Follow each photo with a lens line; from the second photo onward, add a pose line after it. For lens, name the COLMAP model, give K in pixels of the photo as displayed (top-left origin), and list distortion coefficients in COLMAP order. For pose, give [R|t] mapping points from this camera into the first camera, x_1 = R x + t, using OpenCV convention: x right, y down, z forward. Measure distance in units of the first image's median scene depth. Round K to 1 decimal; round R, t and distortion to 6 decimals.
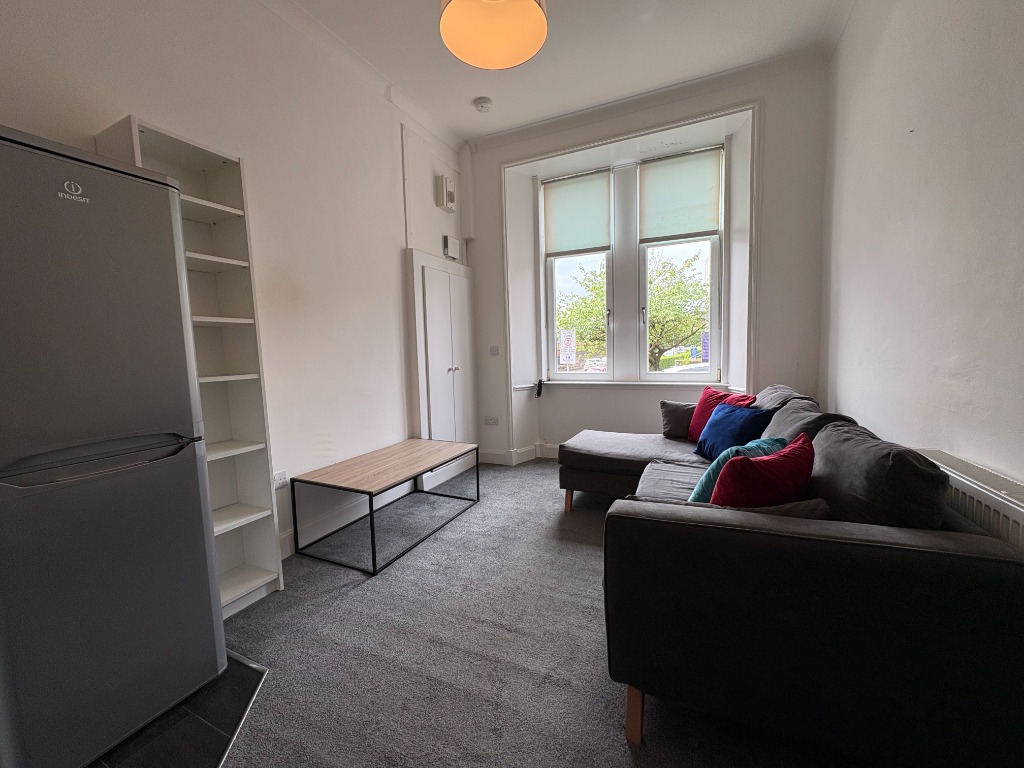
lens RADIAL K [[407.1, 0, 512.0], [0, 407.1, 384.0], [0, 0, 1]] dist [0.000744, 0.000036]
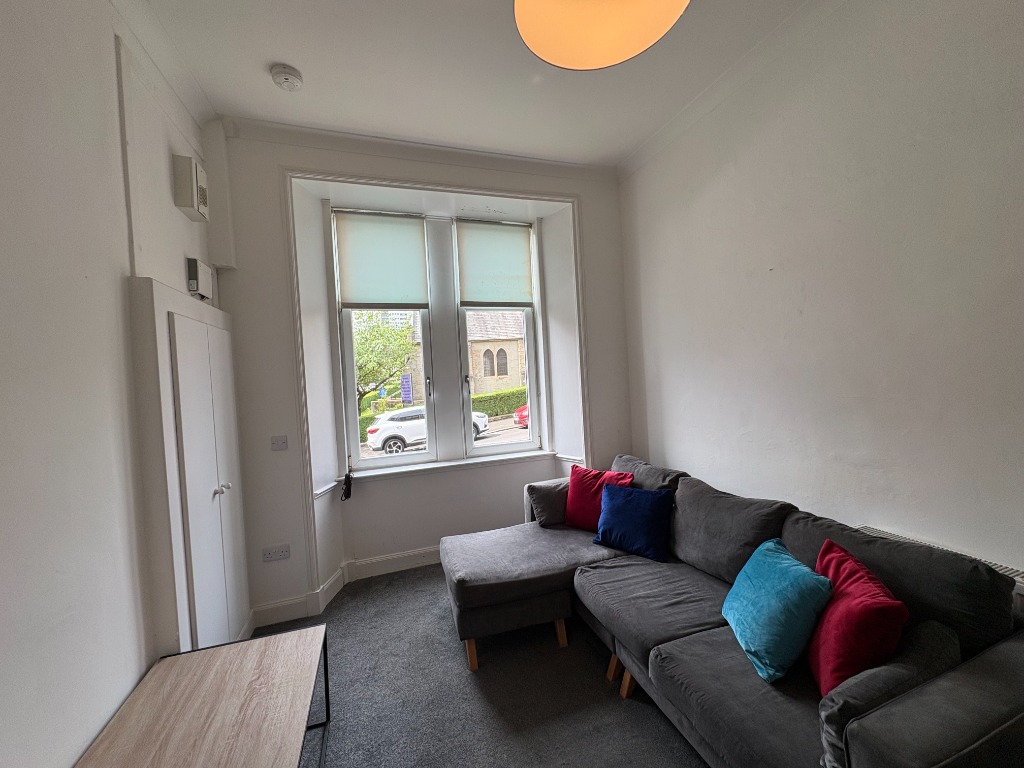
lens RADIAL K [[407.1, 0, 512.0], [0, 407.1, 384.0], [0, 0, 1]] dist [0.000744, 0.000036]
pose [[0.729025, -0.026310, 0.683982, -0.223969], [0.089495, 0.994347, -0.057139, -0.110466], [-0.678612, 0.102868, 0.727258, 0.282968]]
